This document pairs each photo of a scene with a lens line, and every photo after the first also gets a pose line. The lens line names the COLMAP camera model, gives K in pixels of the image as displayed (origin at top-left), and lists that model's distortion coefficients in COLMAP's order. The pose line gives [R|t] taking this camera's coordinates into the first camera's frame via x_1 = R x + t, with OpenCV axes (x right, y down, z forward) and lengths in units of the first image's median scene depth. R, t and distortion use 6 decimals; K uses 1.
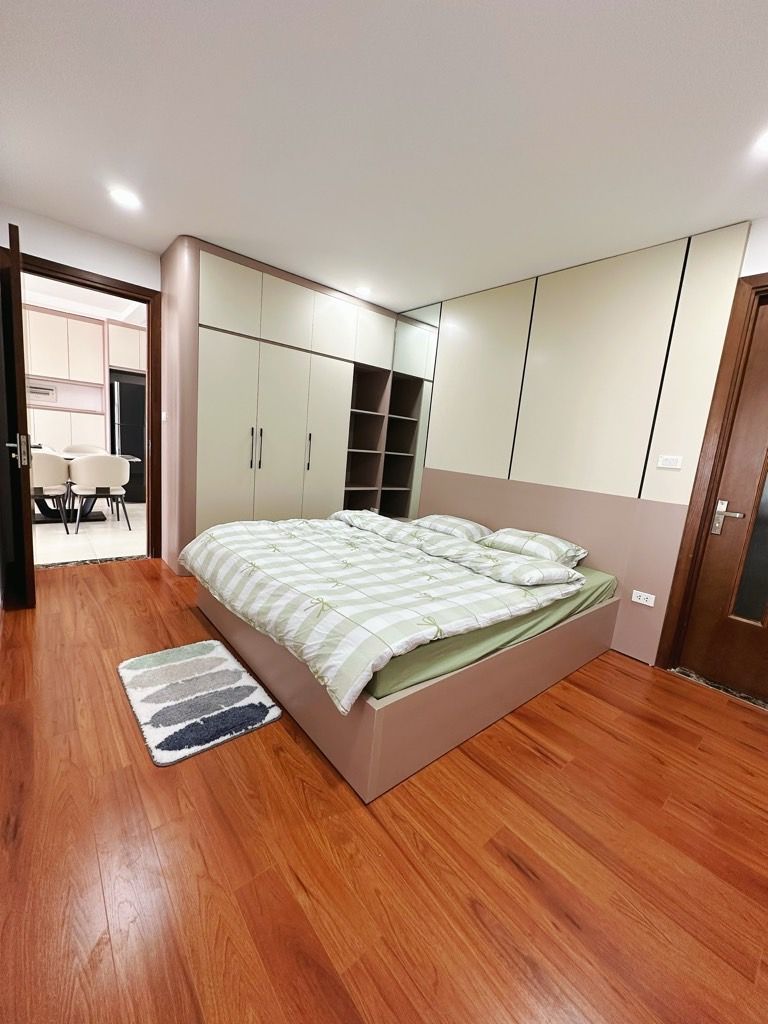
lens RADIAL K [[413.5, 0, 384.2], [0, 413.5, 506.6], [0, 0, 1]] dist [0.012980, 0.000024]
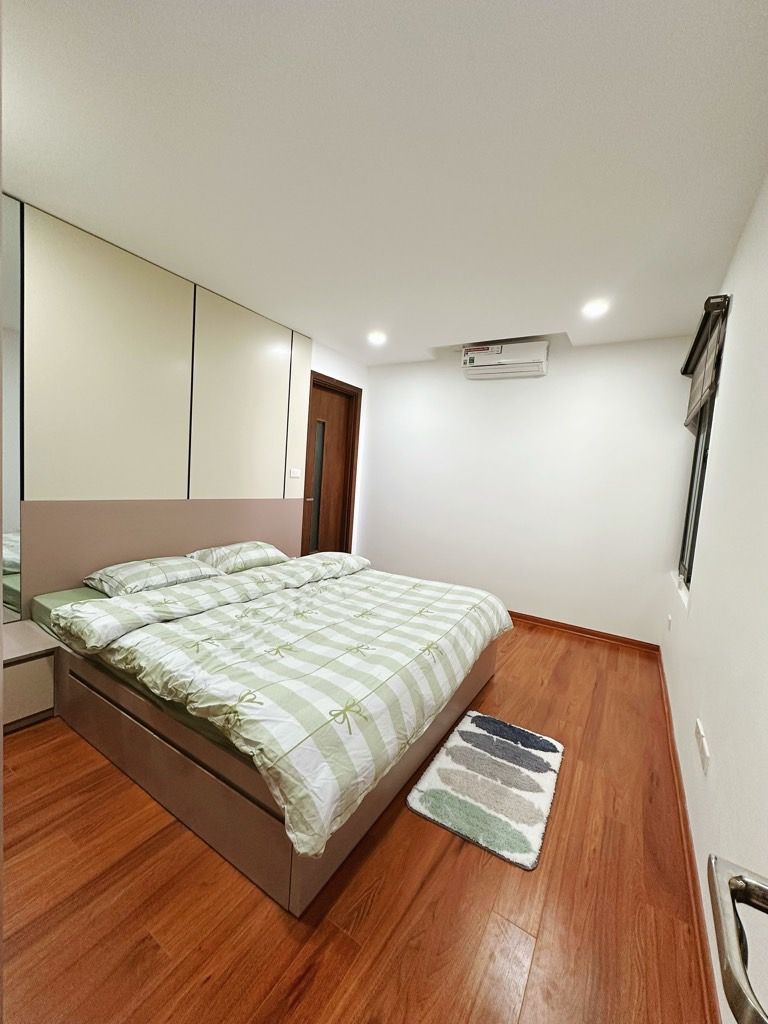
lens RADIAL K [[402.7, 0, 384.0], [0, 402.7, 512.0], [0, 0, 1]] dist [-0.000871, 0.000043]
pose [[-0.294833, -0.197228, 0.934973, -1.162268], [0.049934, 0.973950, 0.221195, -0.373204], [-0.954243, 0.111902, -0.277304, 1.468364]]
